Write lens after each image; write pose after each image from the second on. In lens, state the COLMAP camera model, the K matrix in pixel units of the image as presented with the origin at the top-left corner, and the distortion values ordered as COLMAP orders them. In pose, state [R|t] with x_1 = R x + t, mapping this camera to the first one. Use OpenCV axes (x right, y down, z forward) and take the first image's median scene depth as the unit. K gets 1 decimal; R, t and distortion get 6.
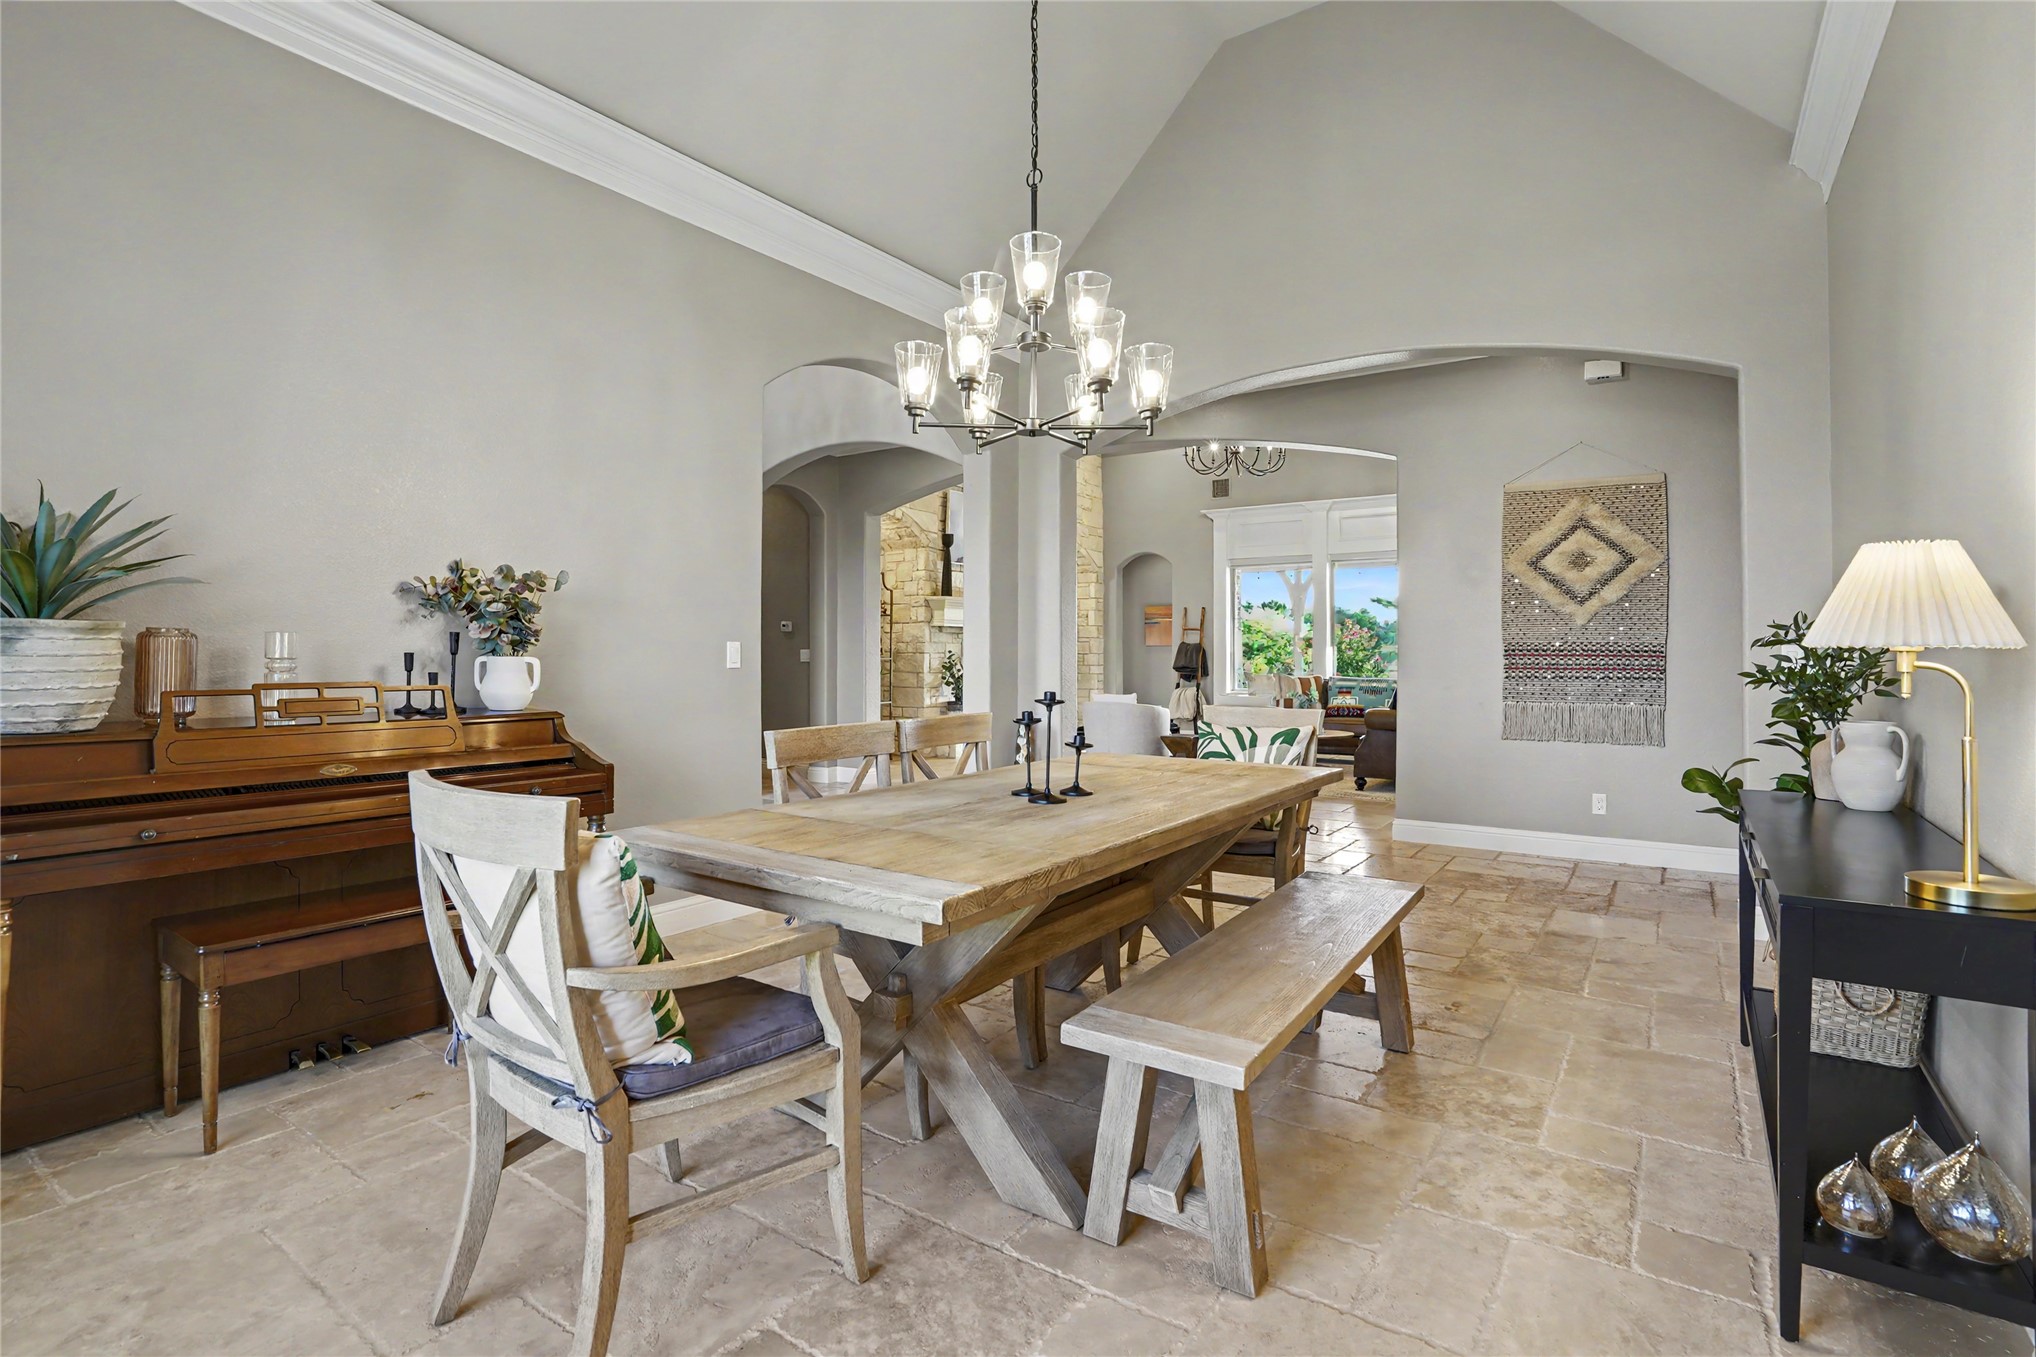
lens RADIAL K [[972.6, 0, 1004.6], [0, 972.6, 677.0], [0, 0, 1]] dist [-0.020673, 0.000724]
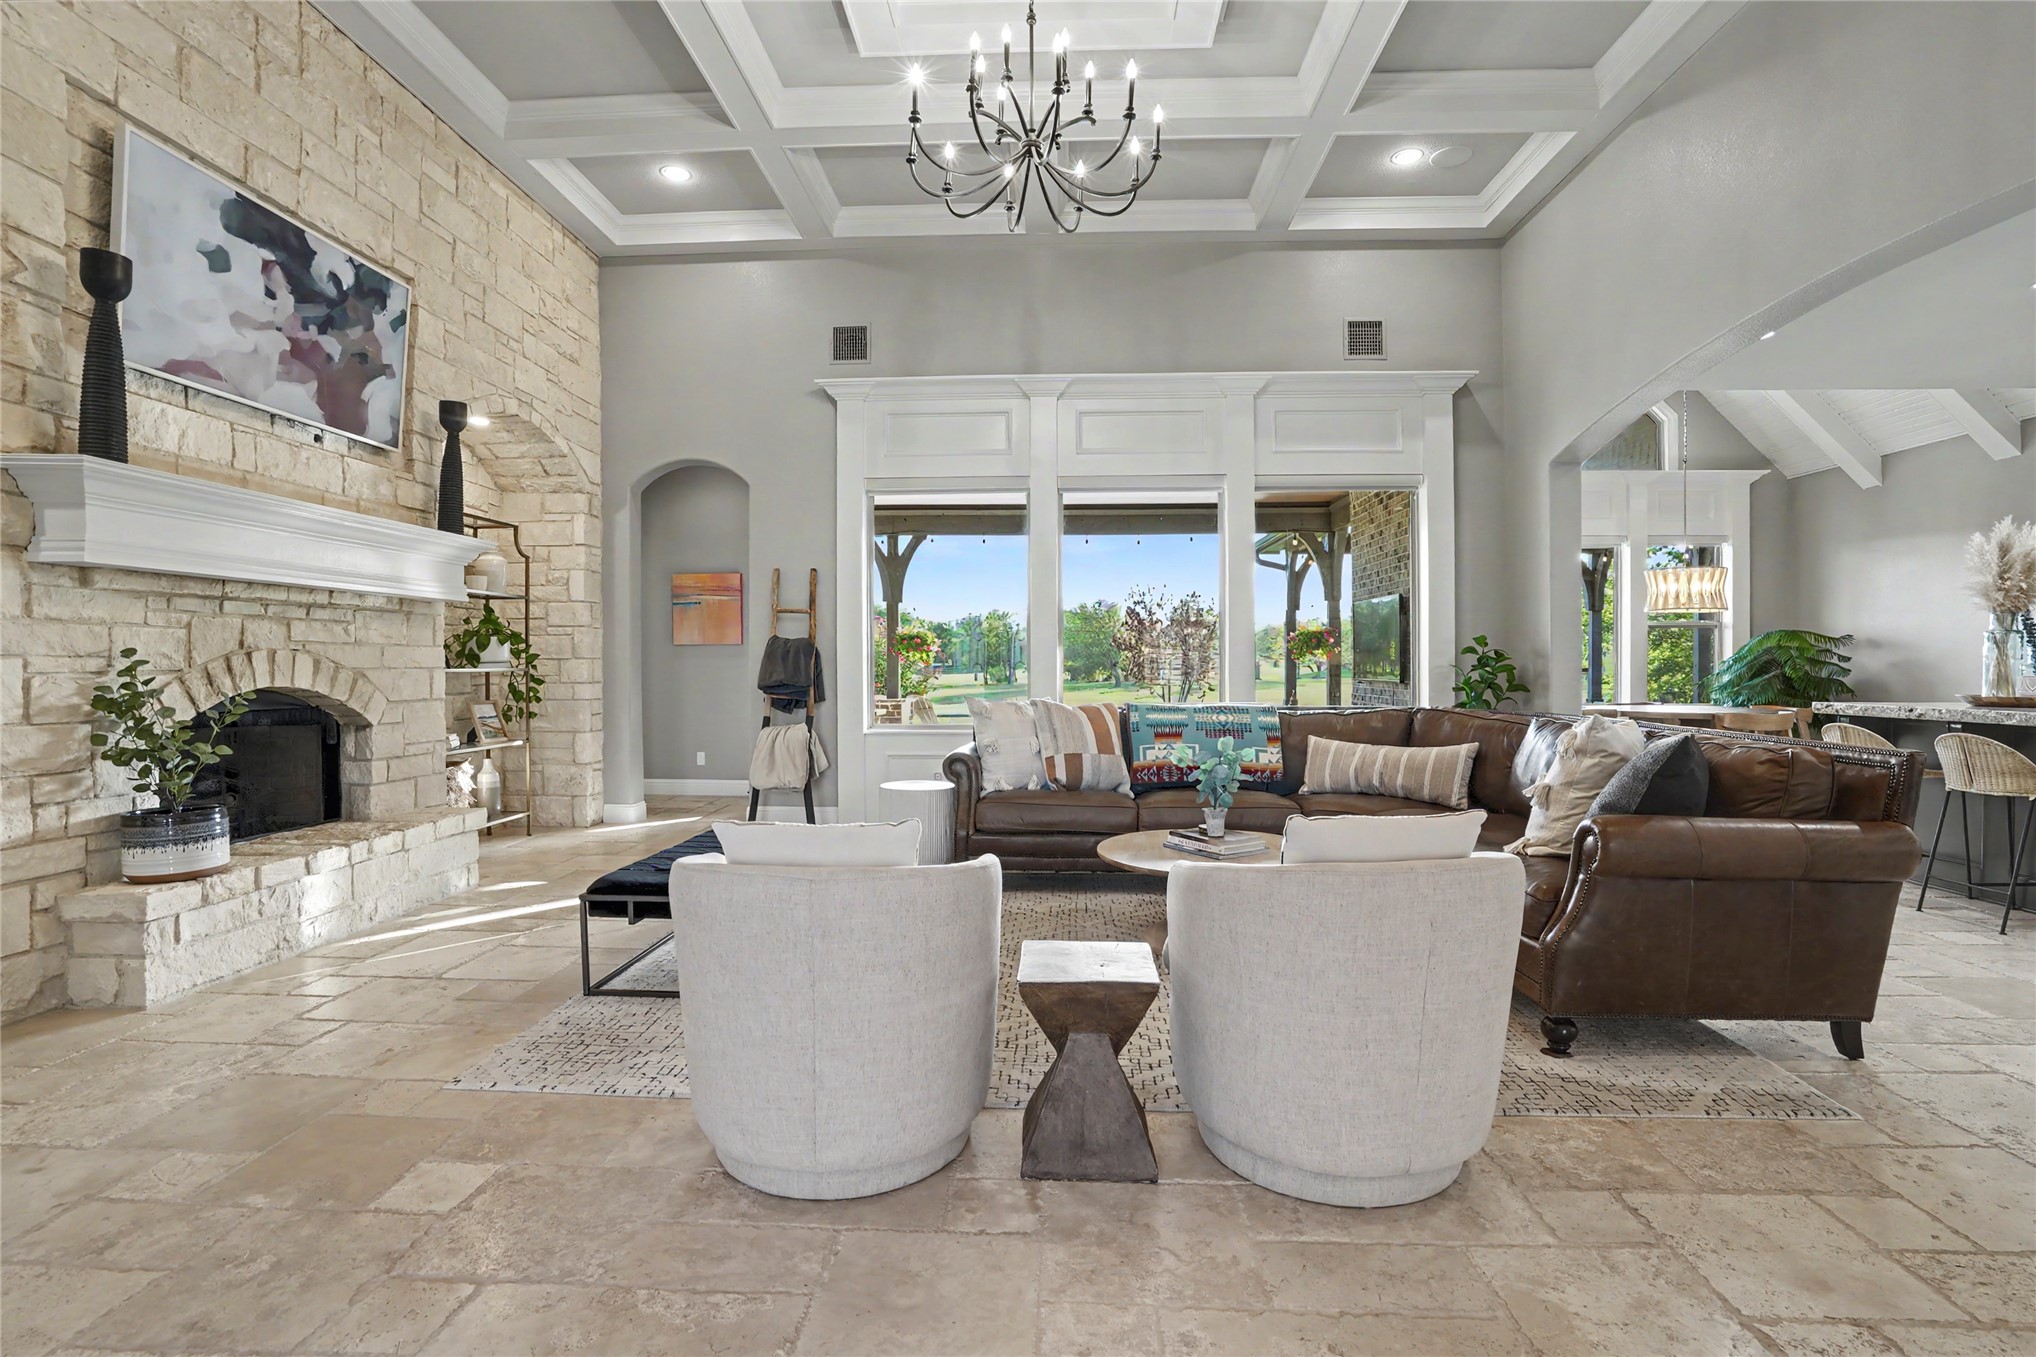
lens RADIAL K [[972.6, 0, 1014.6], [0, 972.6, 667.9], [0, 0, 1]] dist [-0.020673, 0.000724]
pose [[0.846195, -0.006341, 0.532835, 0.017321], [0.014343, 0.999838, -0.010879, -0.011824], [-0.532680, 0.016848, 0.846149, 0.512720]]
